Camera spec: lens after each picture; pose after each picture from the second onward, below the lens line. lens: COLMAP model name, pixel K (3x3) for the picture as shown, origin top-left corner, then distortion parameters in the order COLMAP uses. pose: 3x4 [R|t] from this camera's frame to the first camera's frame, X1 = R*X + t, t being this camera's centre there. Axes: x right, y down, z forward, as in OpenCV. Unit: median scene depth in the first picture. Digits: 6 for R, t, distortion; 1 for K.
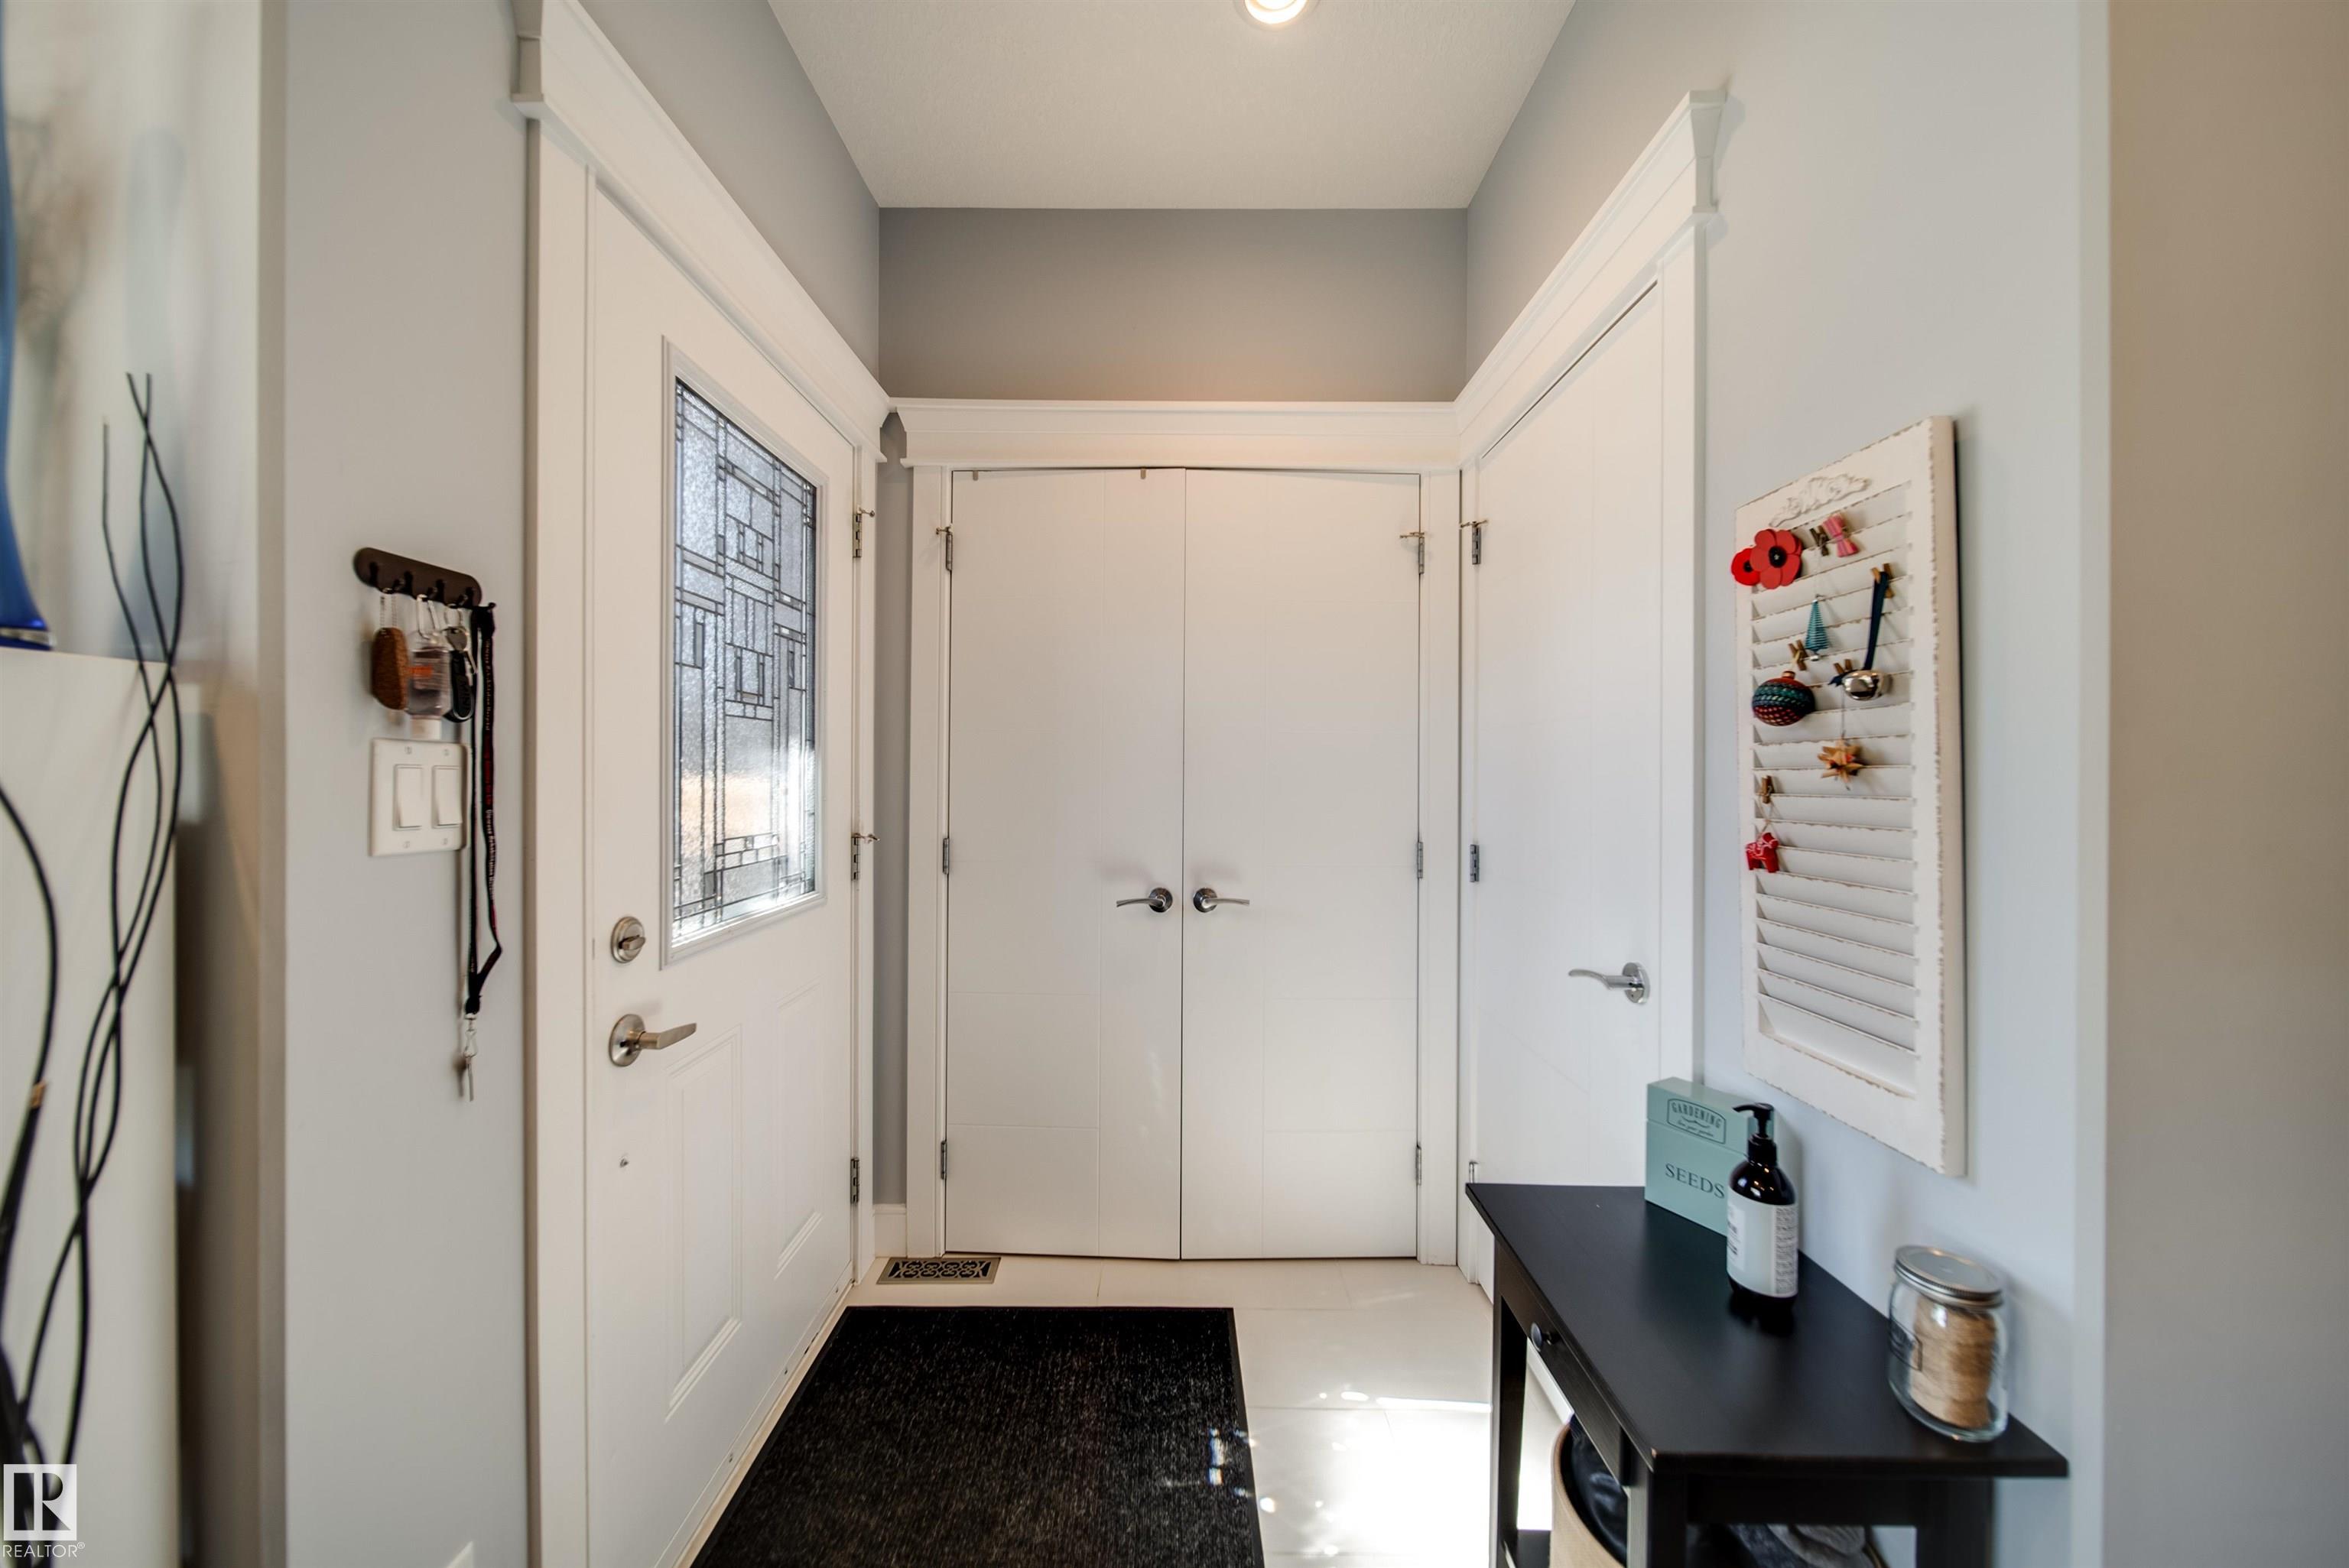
lens RADIAL K [[824.6, 0, 1174.8], [0, 824.6, 768.8], [0, 0, 1]] dist [-0.002017, -0.001291]
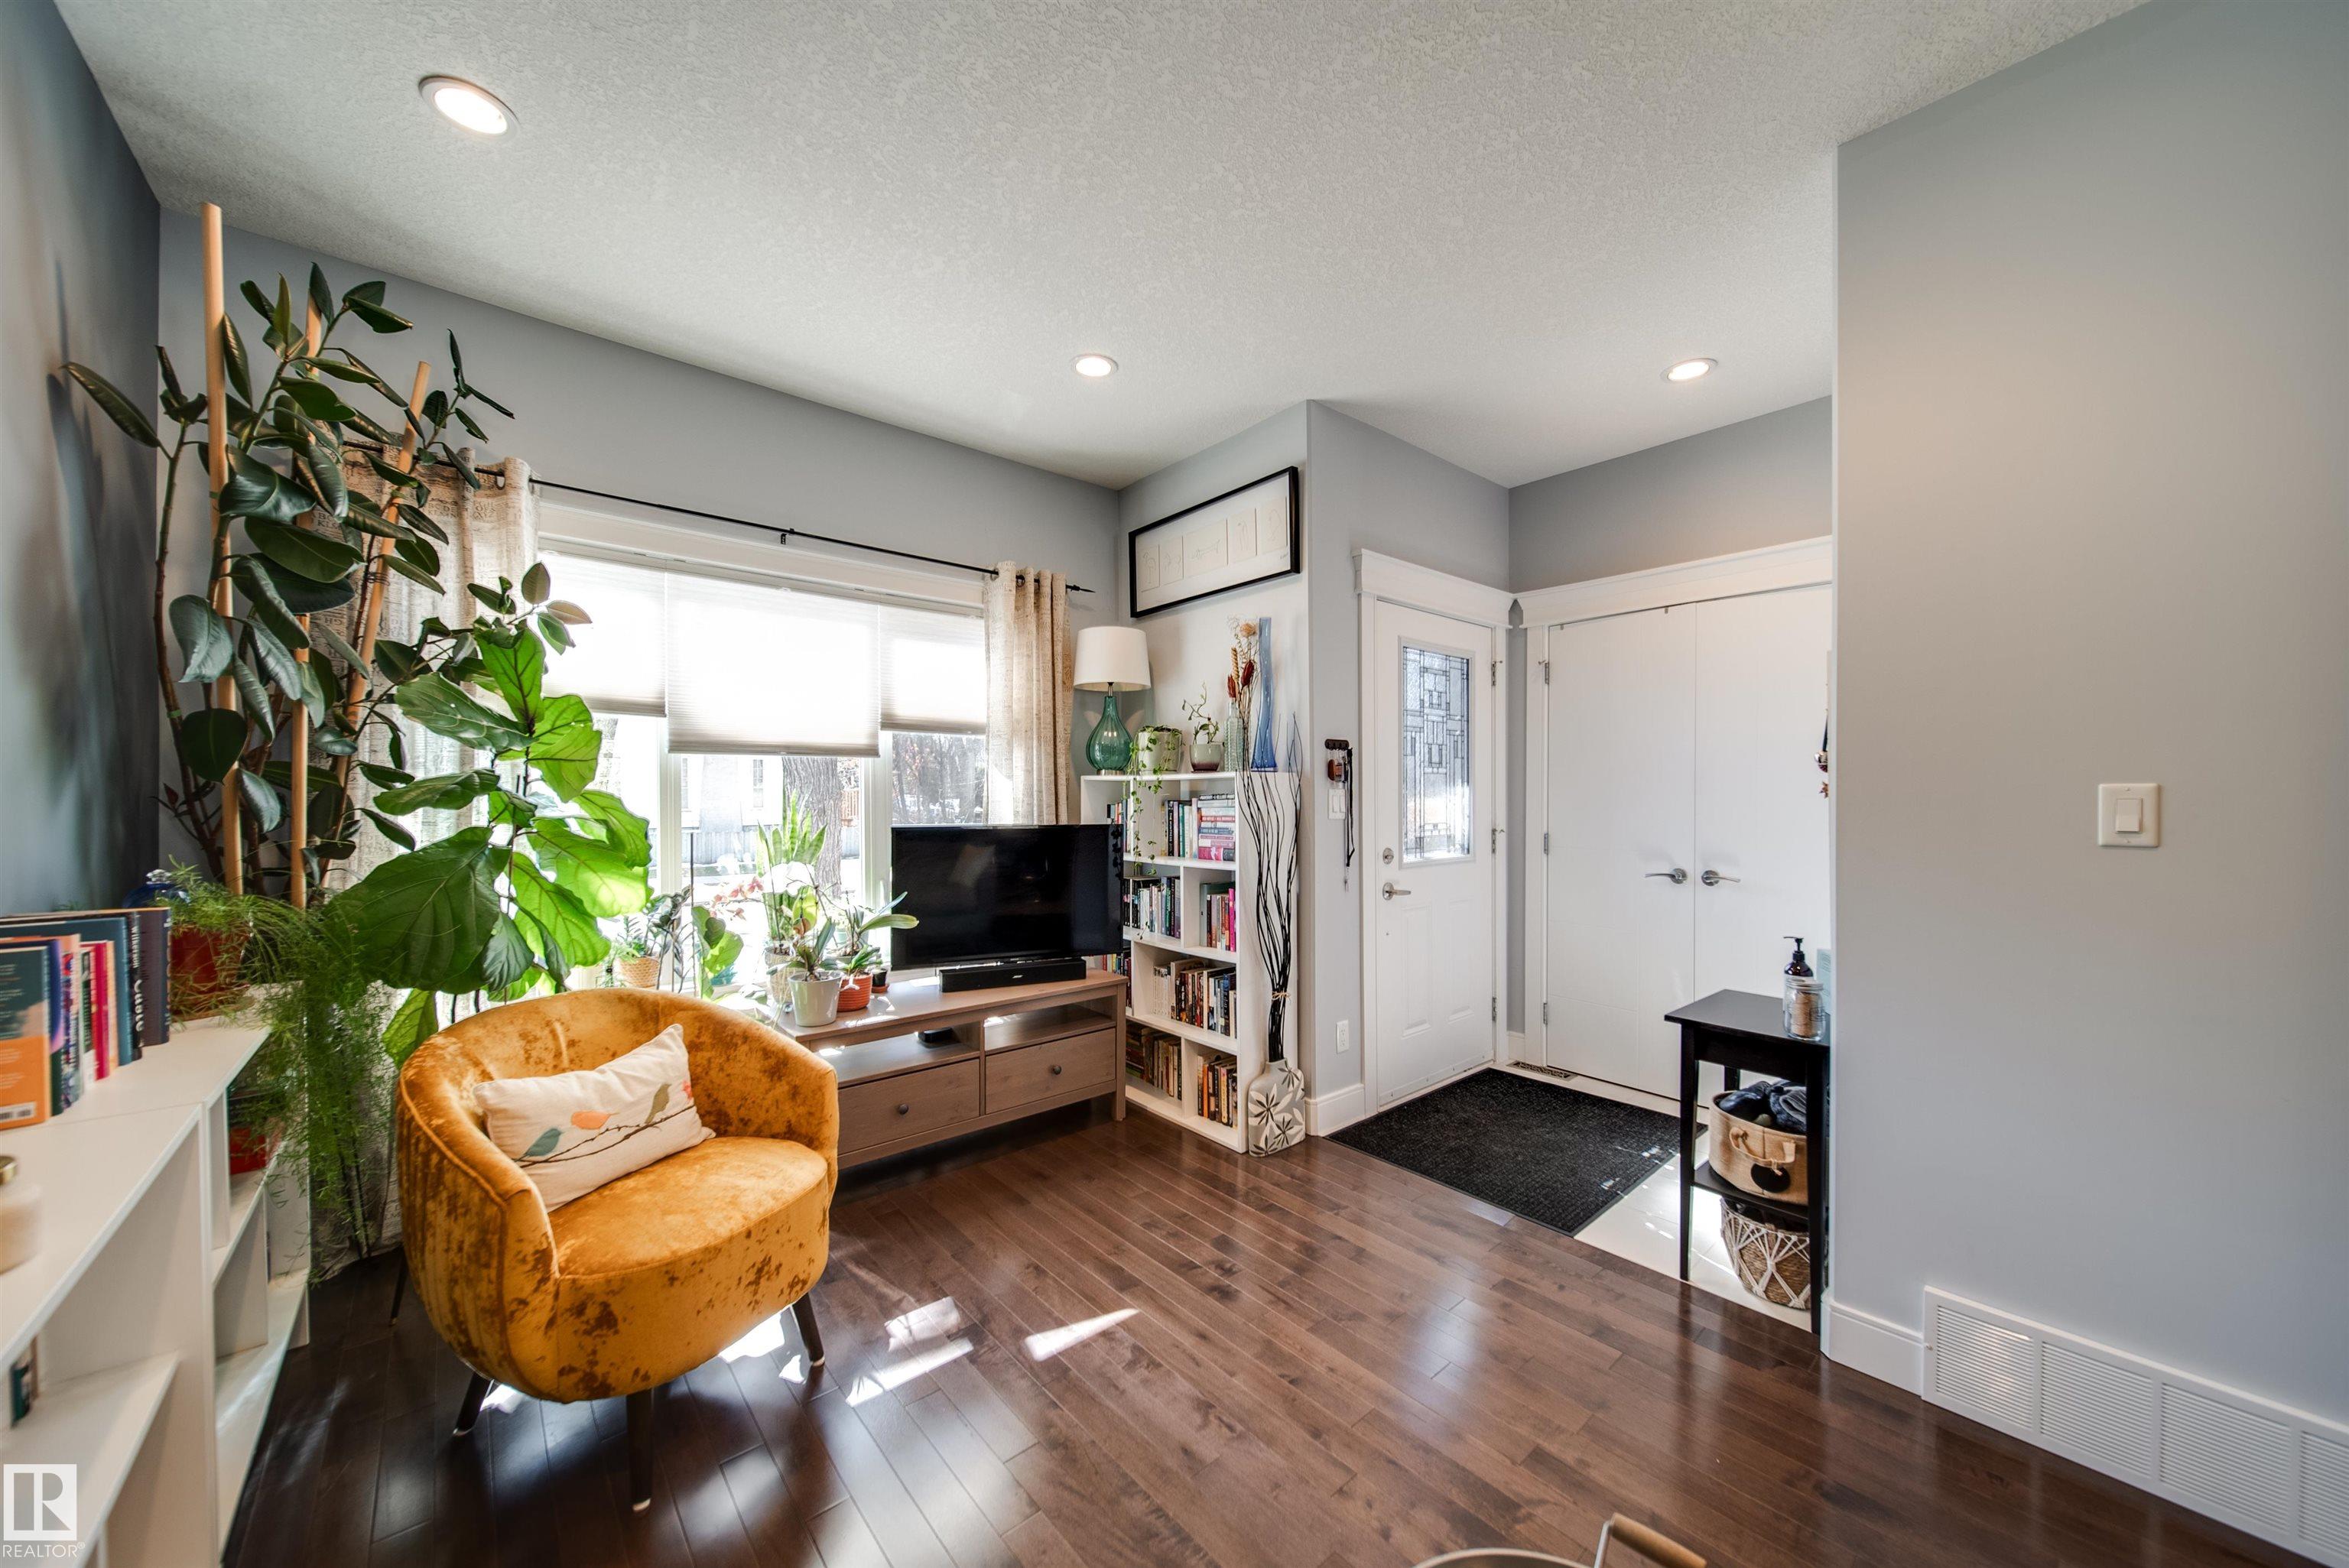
lens RADIAL K [[824.6, 0, 1160.3], [0, 824.6, 802.2], [0, 0, 1]] dist [-0.002017, -0.001291]
pose [[0.640331, 0.000766, -0.768098, 1.007580], [0.006241, 0.999961, 0.006199, -0.000317], [0.768073, -0.008763, 0.640302, -1.410818]]
